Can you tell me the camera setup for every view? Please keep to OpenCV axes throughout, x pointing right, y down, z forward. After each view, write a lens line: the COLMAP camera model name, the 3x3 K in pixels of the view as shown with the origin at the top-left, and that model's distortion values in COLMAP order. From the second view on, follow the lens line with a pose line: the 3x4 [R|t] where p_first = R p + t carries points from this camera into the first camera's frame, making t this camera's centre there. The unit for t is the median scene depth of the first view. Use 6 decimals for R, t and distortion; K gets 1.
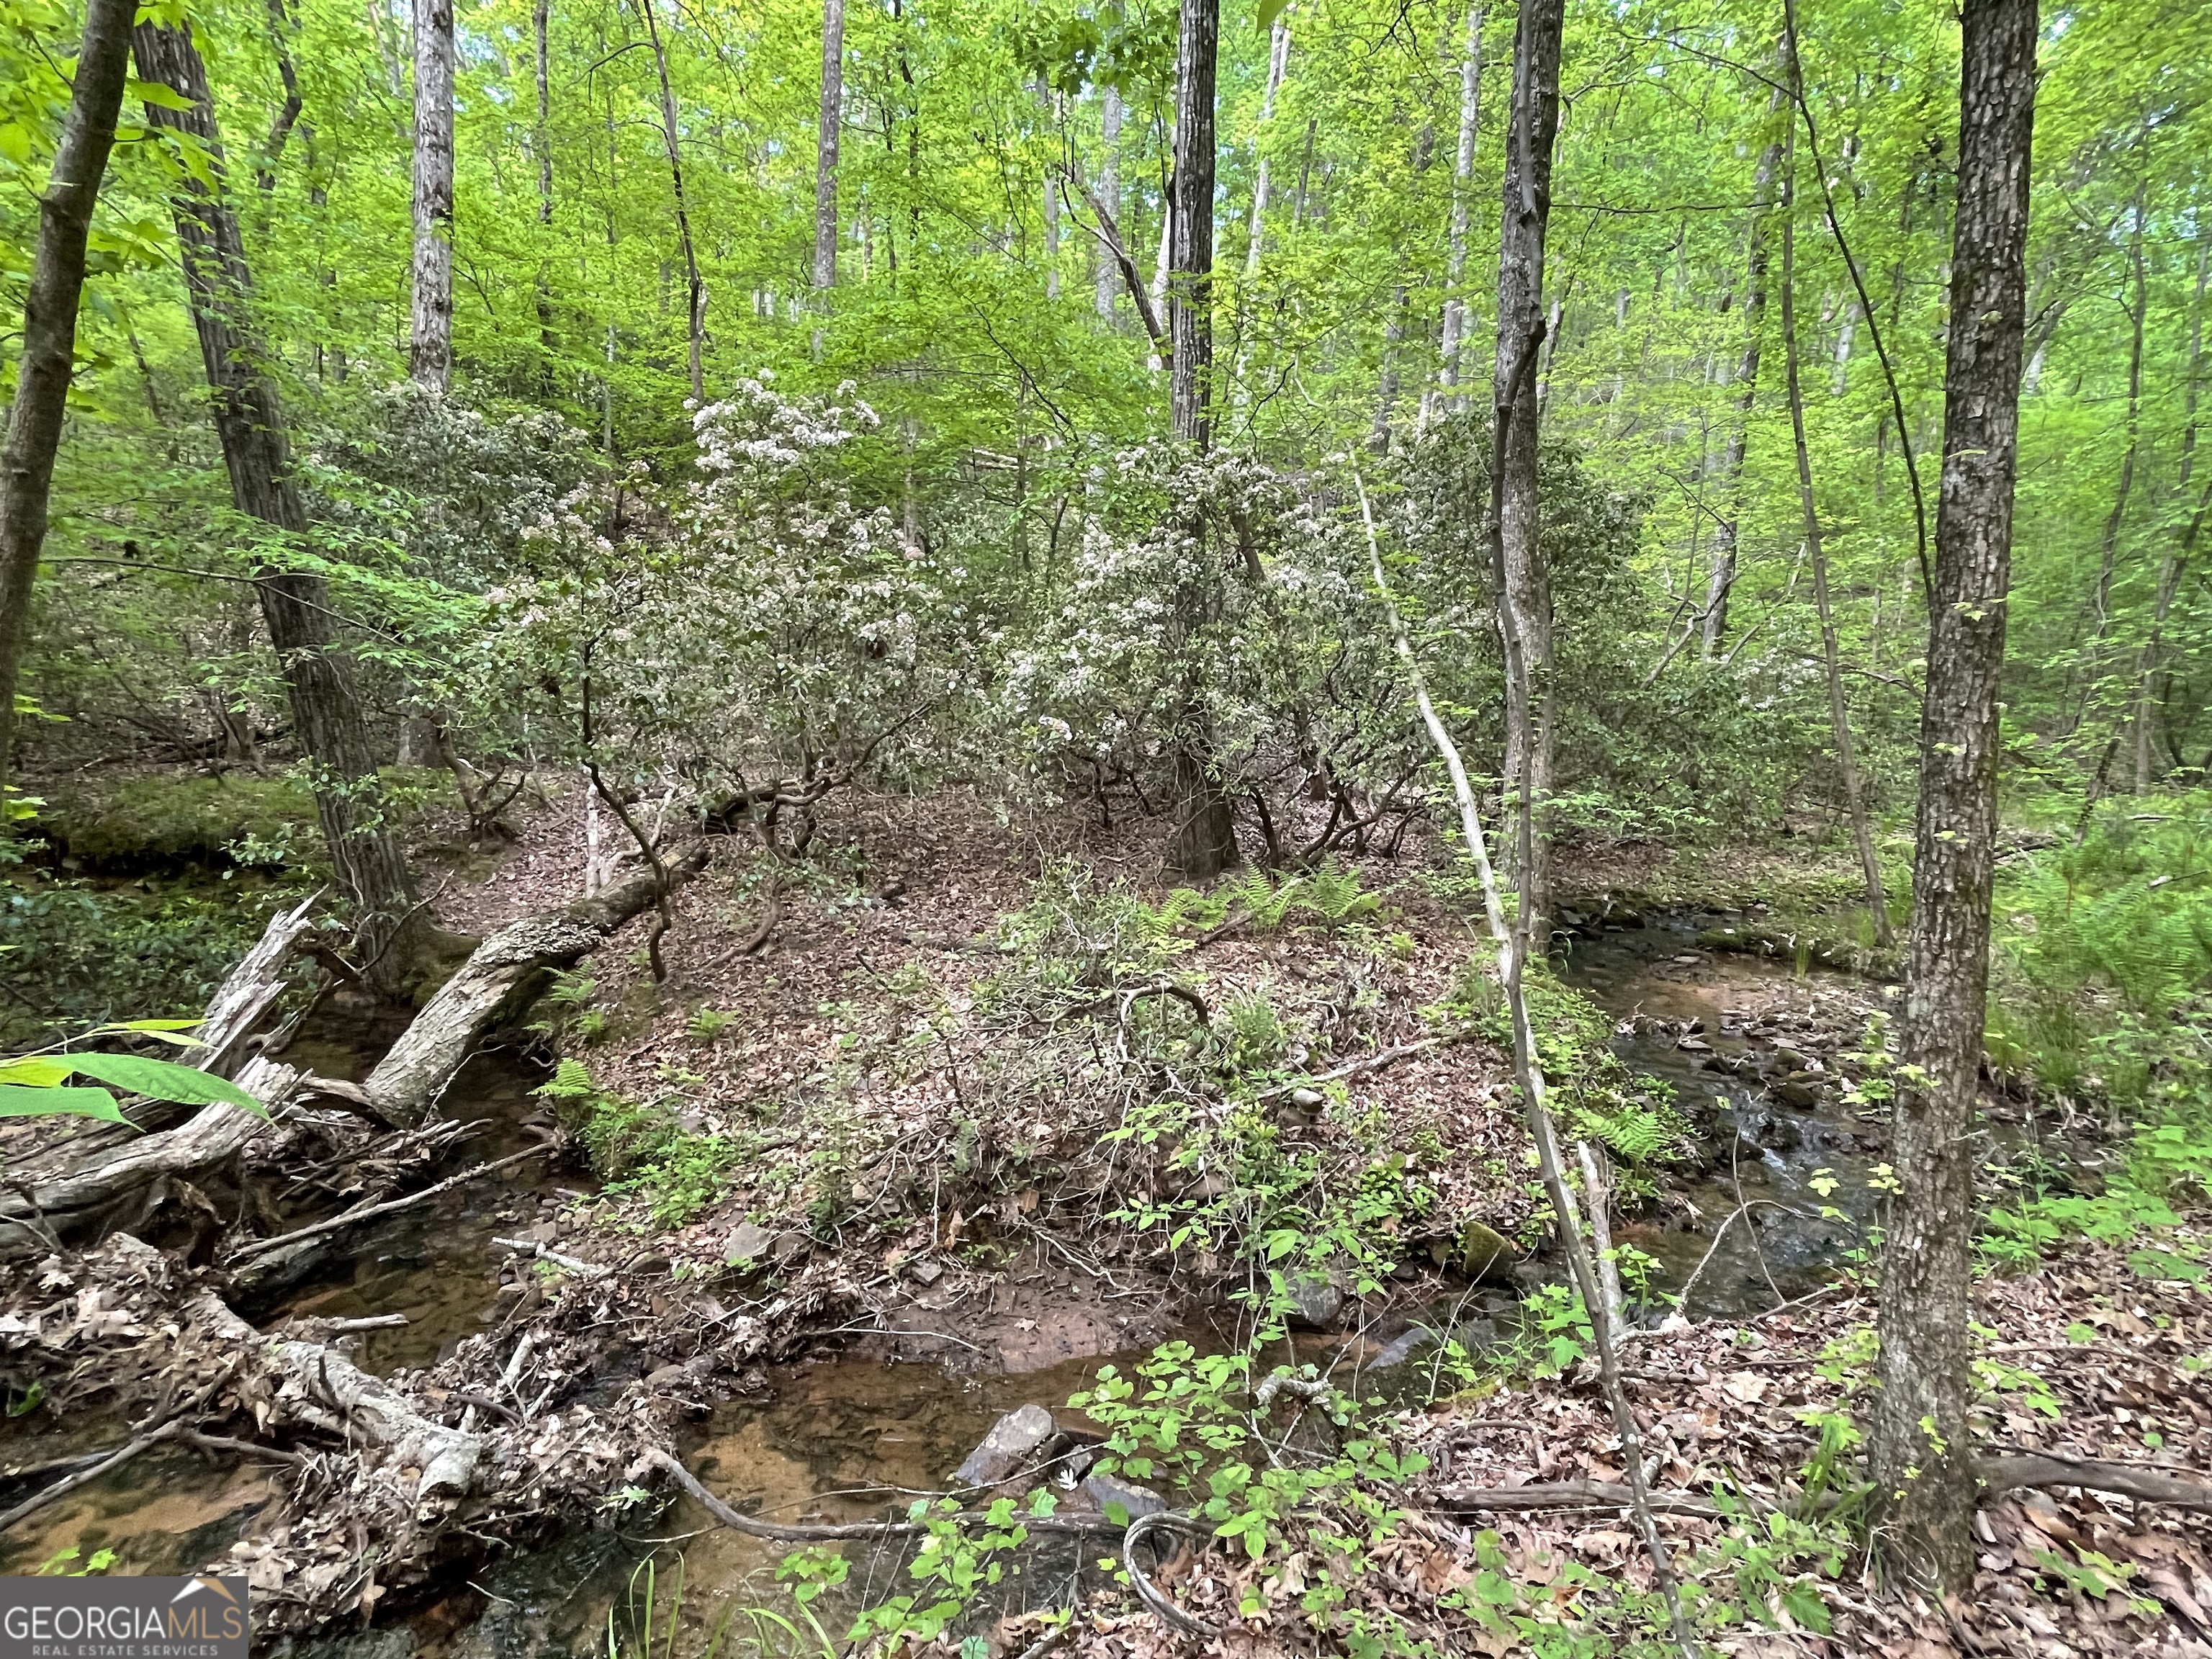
lens RADIAL K [[1182.5, 0, 1106.0], [0, 1182.5, 829.5], [0, 0, 1]] dist [0.035609, -0.063326]
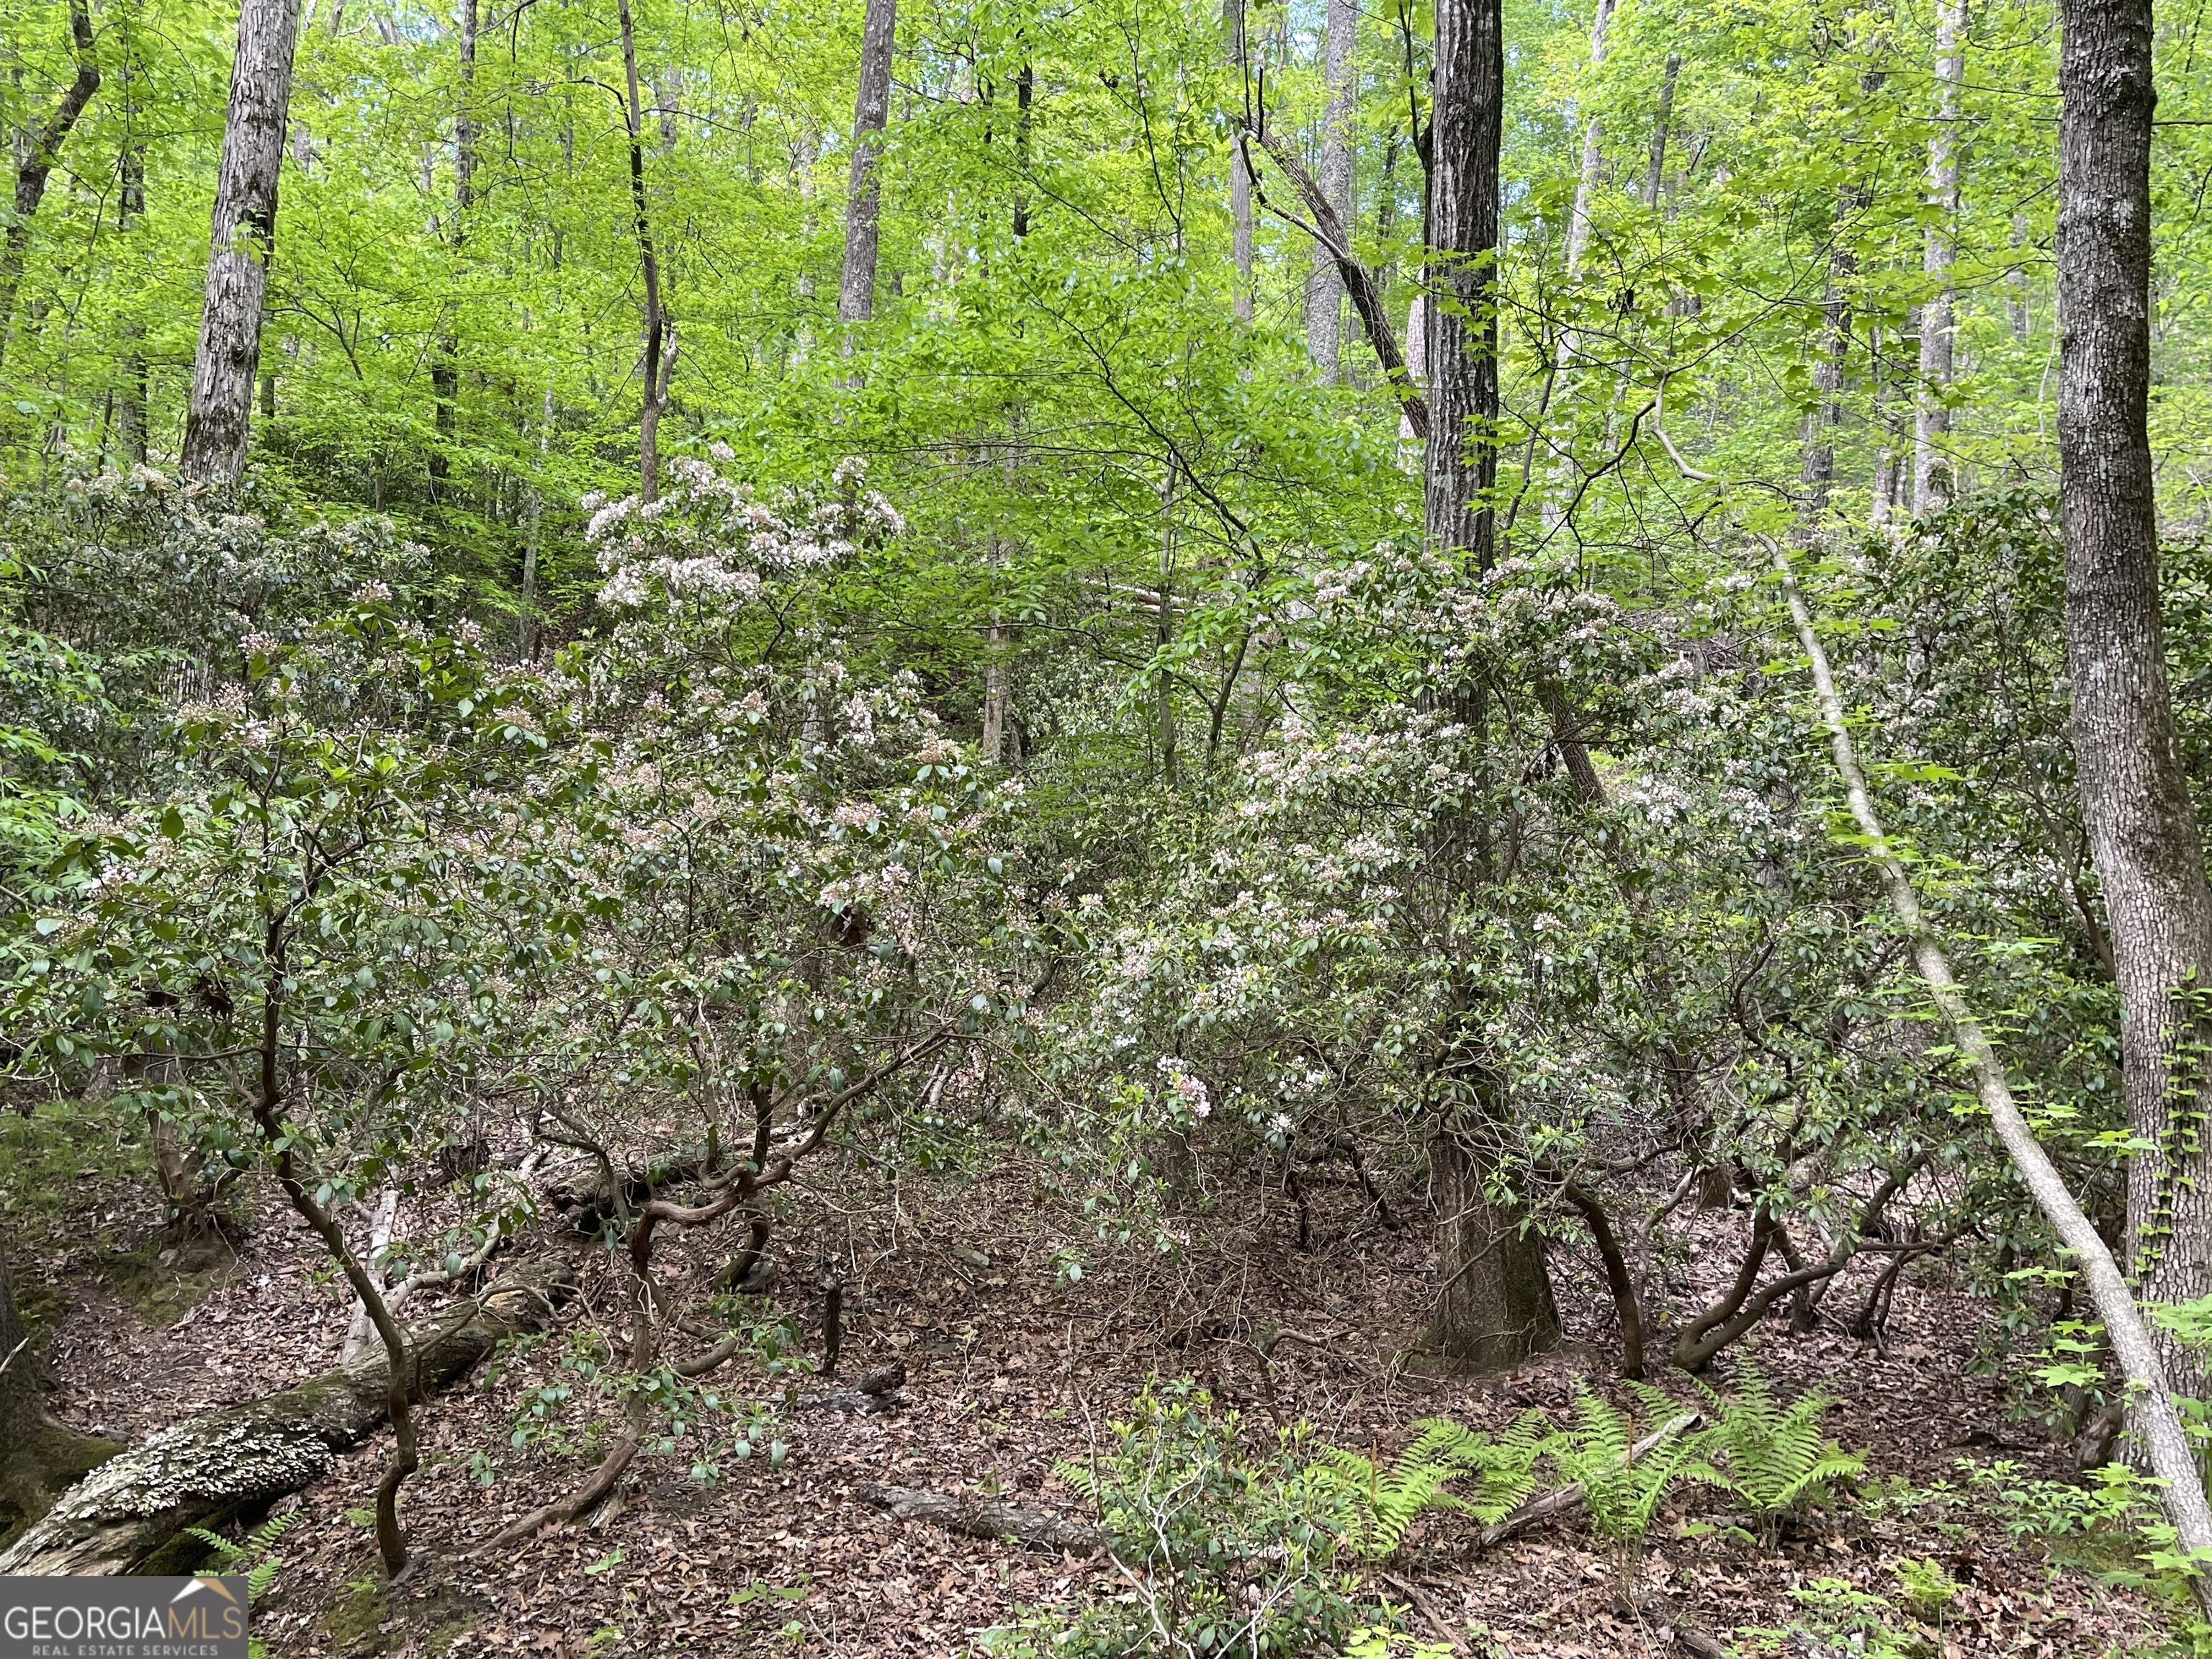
lens RADIAL K [[1864.4, 0, 1106.0], [0, 1864.4, 829.5], [0, 0, 1]] dist [0.089752, -0.156174]
pose [[0.991858, 0.008897, -0.127036, 0.021999], [-0.031920, 0.983081, -0.180369, -0.042348], [0.123282, 0.182956, 0.975361, 0.167971]]
